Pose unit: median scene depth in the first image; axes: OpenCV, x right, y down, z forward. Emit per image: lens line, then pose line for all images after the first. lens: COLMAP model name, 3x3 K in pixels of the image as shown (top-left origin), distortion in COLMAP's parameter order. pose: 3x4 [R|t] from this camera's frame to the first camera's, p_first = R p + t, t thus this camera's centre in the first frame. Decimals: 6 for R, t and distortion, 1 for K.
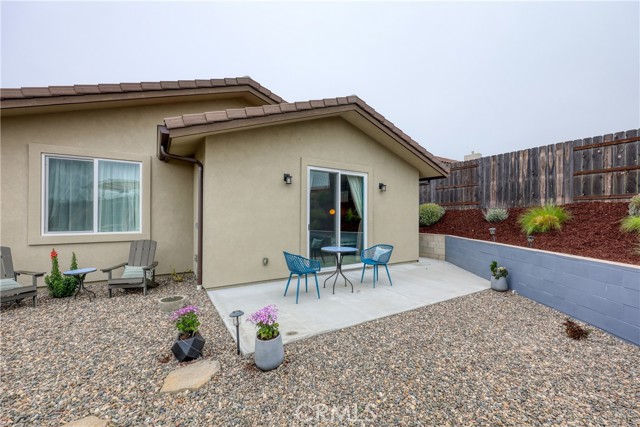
lens RADIAL K [[261.2, 0, 320.0], [0, 261.2, 213.5], [0, 0, 1]] dist [-0.001614, -0.000060]
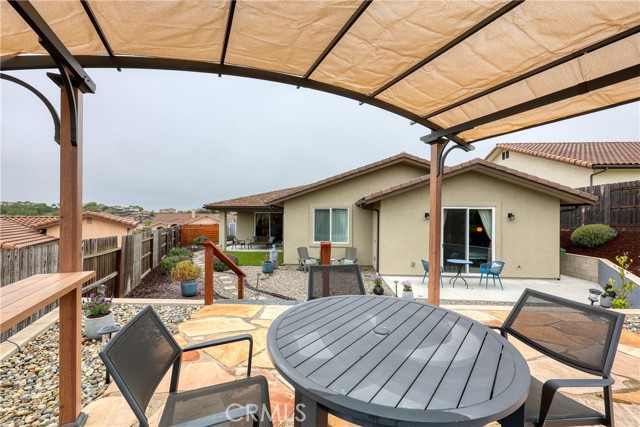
lens RADIAL K [[279.0, 0, 312.3], [0, 279.0, 214.5], [0, 0, 1]] dist [-0.000355, 0.000299]
pose [[0.821452, 0.003571, -0.570266, 0.312747], [-0.003189, 0.999994, 0.001669, -0.156334], [0.570269, 0.000448, 0.821458, -0.950793]]
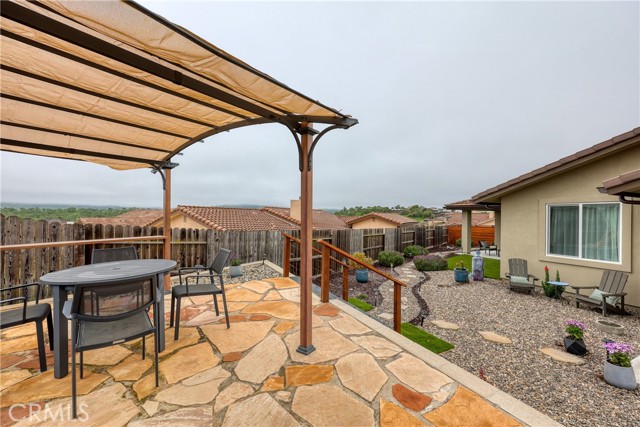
lens RADIAL K [[279.0, 0, 312.3], [0, 279.0, 214.5], [0, 0, 1]] dist [-0.000355, 0.000299]
pose [[-0.116123, 0.002072, -0.993233, 0.732007], [-0.003557, 0.999991, 0.002502, -0.152274], [0.993228, 0.003823, -0.116115, -0.206901]]
